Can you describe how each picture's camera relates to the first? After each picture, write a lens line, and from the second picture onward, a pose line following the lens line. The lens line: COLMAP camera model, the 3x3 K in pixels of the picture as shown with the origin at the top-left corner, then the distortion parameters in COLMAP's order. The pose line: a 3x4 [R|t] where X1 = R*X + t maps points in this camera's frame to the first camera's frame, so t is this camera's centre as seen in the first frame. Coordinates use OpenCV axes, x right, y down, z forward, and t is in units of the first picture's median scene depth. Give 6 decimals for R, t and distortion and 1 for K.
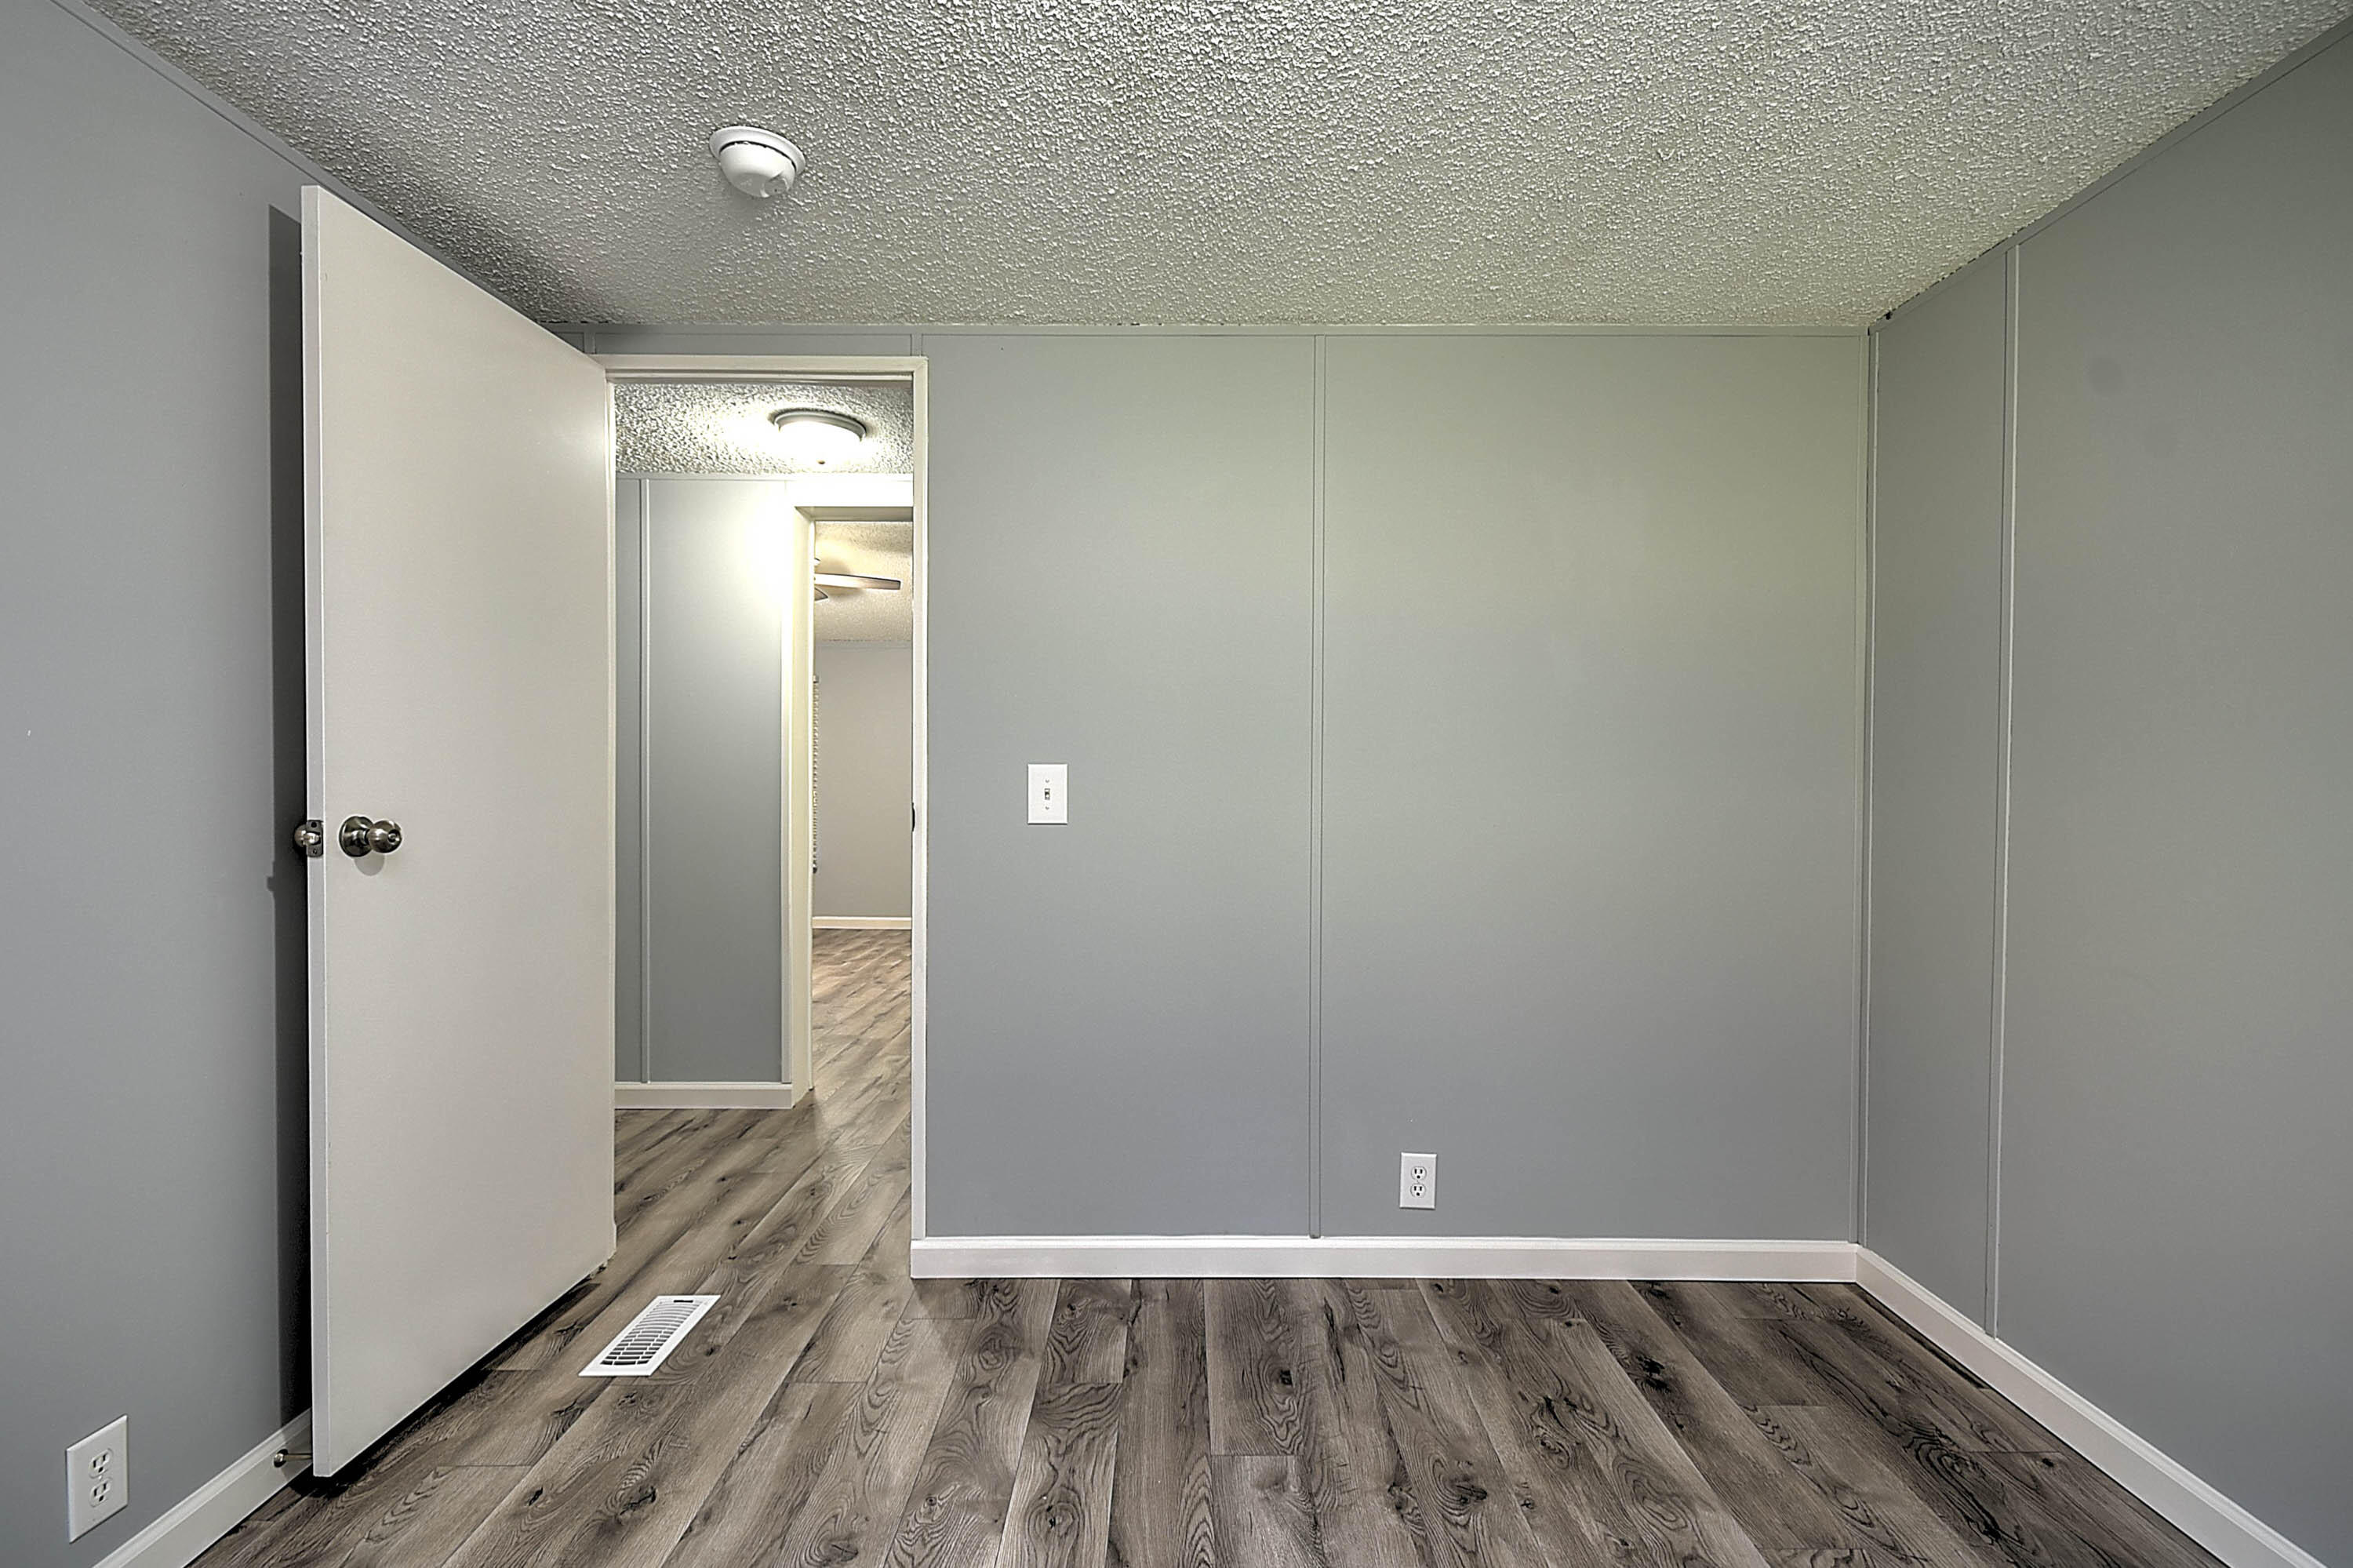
lens RADIAL K [[1039.3, 0, 1193.9], [0, 1039.3, 754.5], [0, 0, 1]] dist [0.016925, -0.008137]
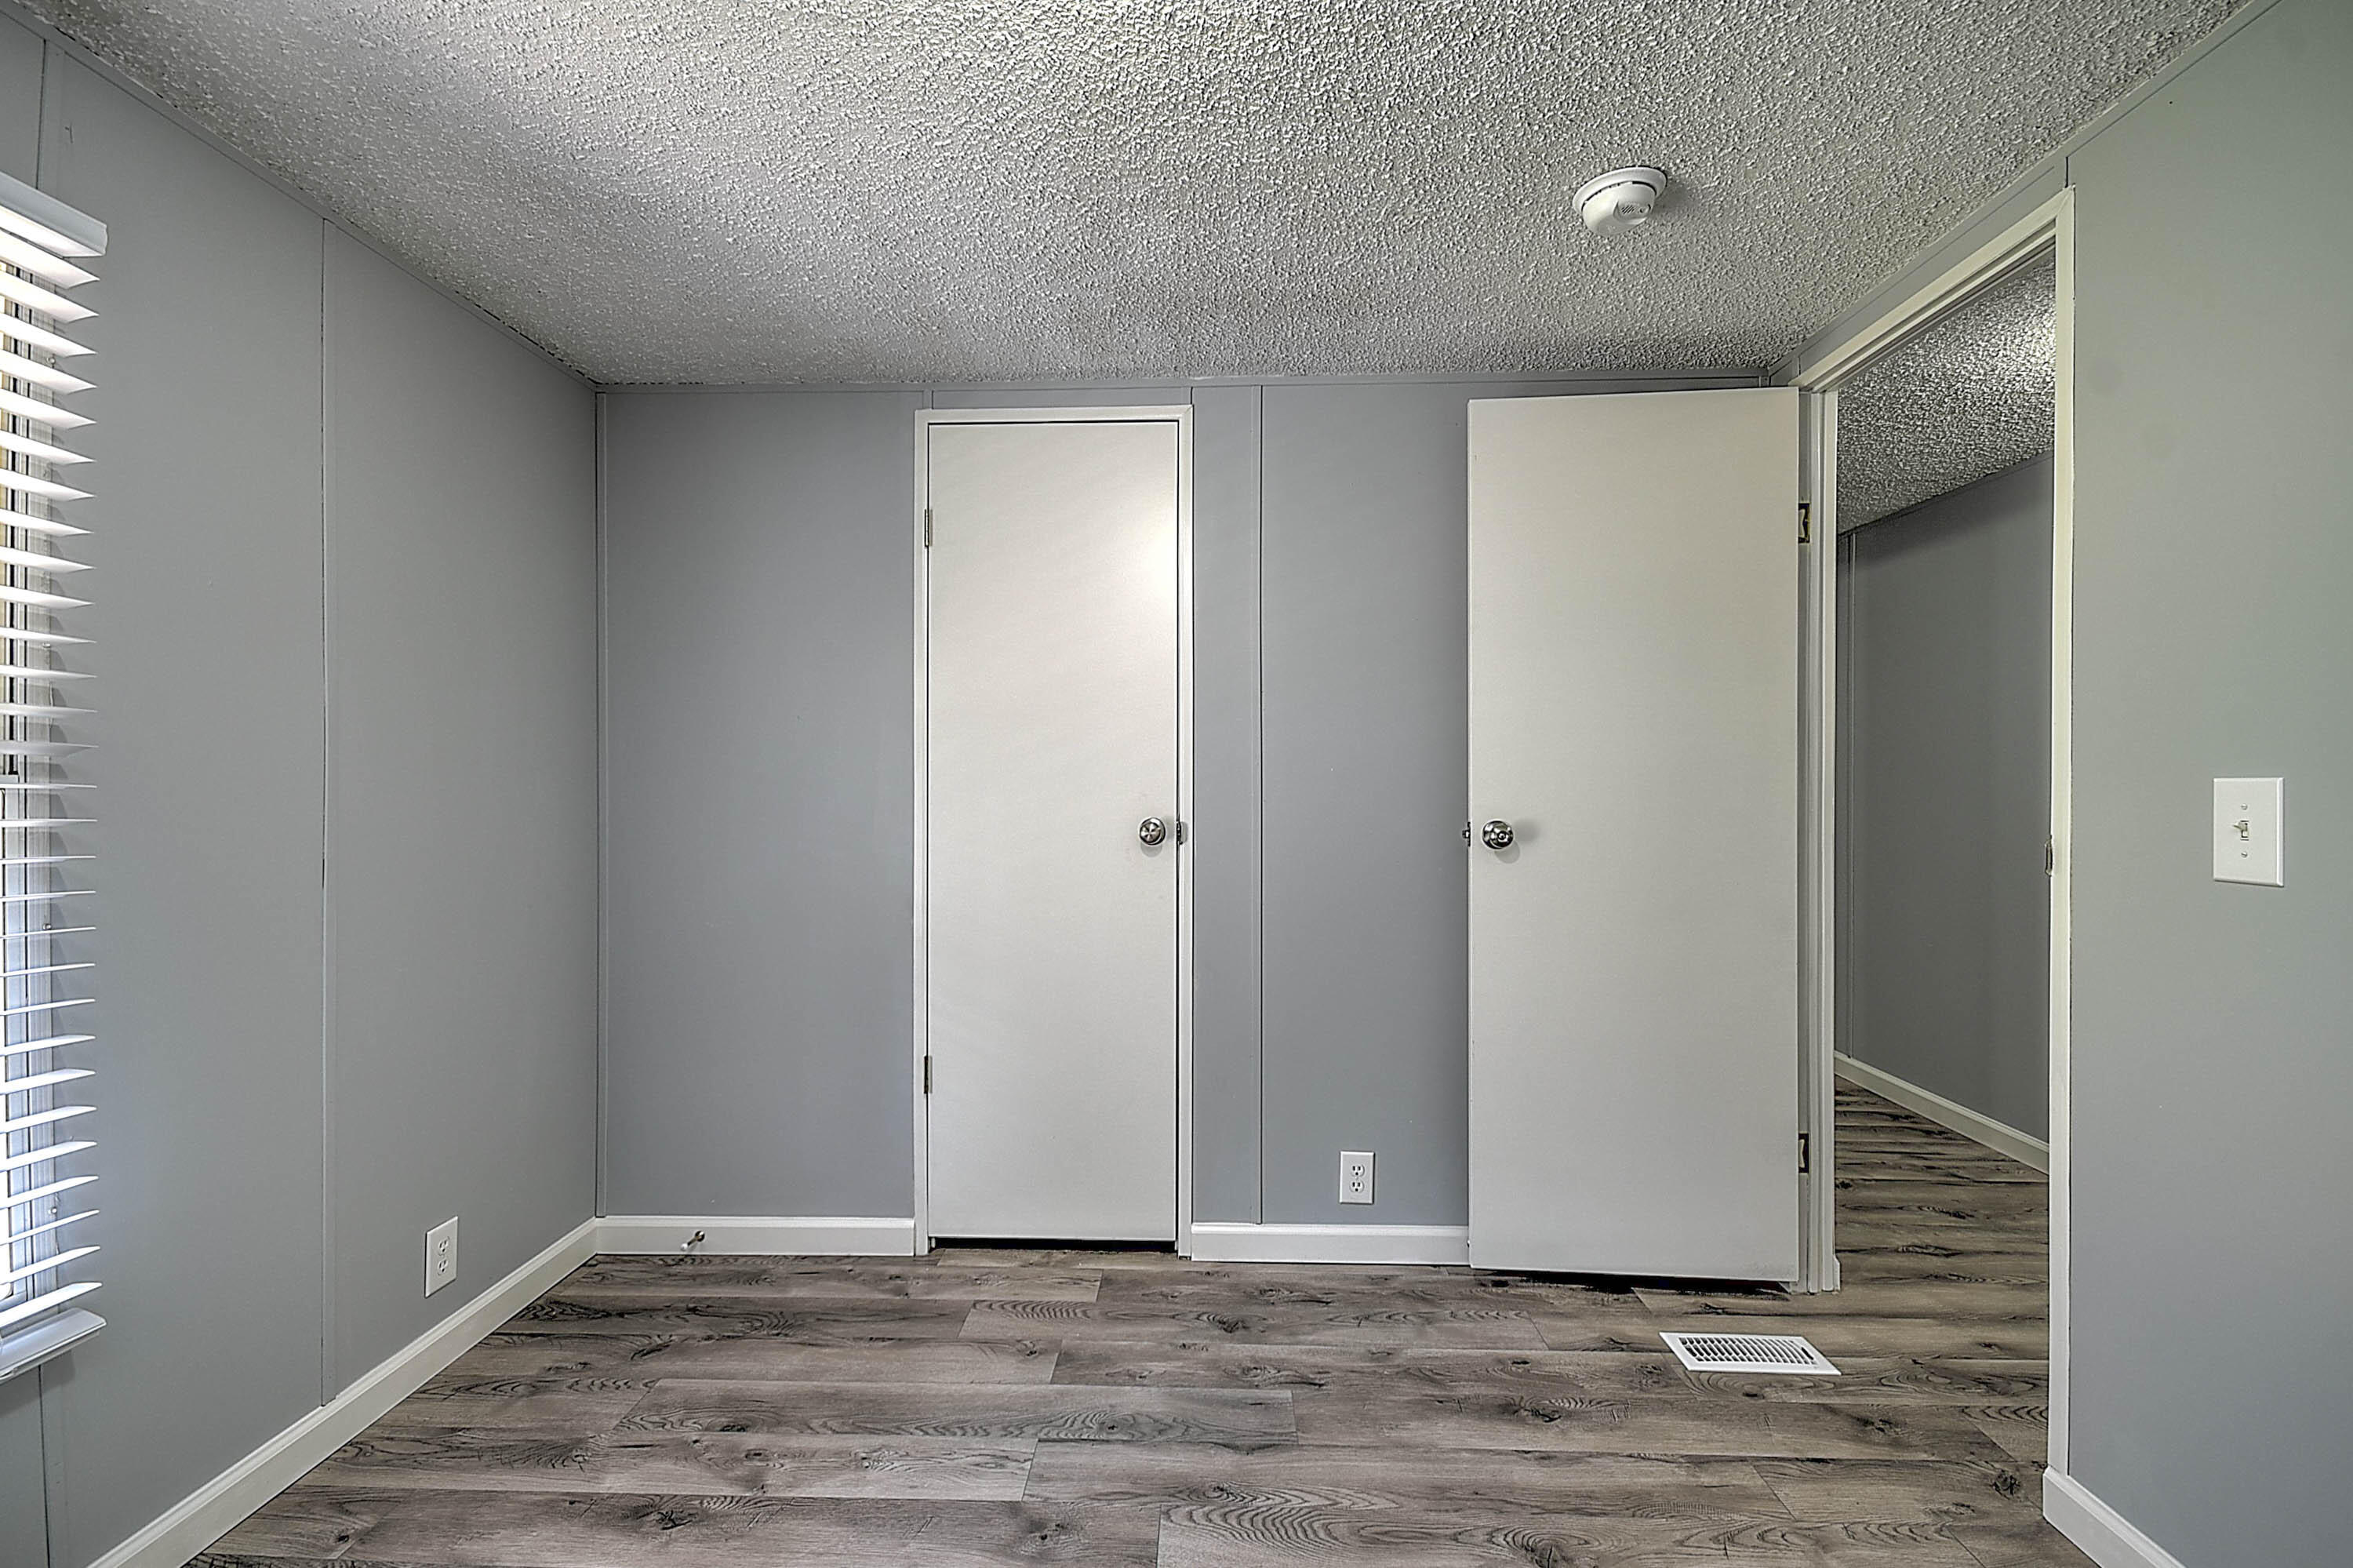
lens RADIAL K [[1039.3, 0, 1186.4], [0, 1039.3, 789.9], [0, 0, 1]] dist [0.016925, -0.008137]
pose [[-0.053501, -0.003542, -0.998562, 0.575464], [0.011828, 0.999921, -0.004180, 0.015604], [0.998498, -0.012035, -0.053455, 0.592300]]
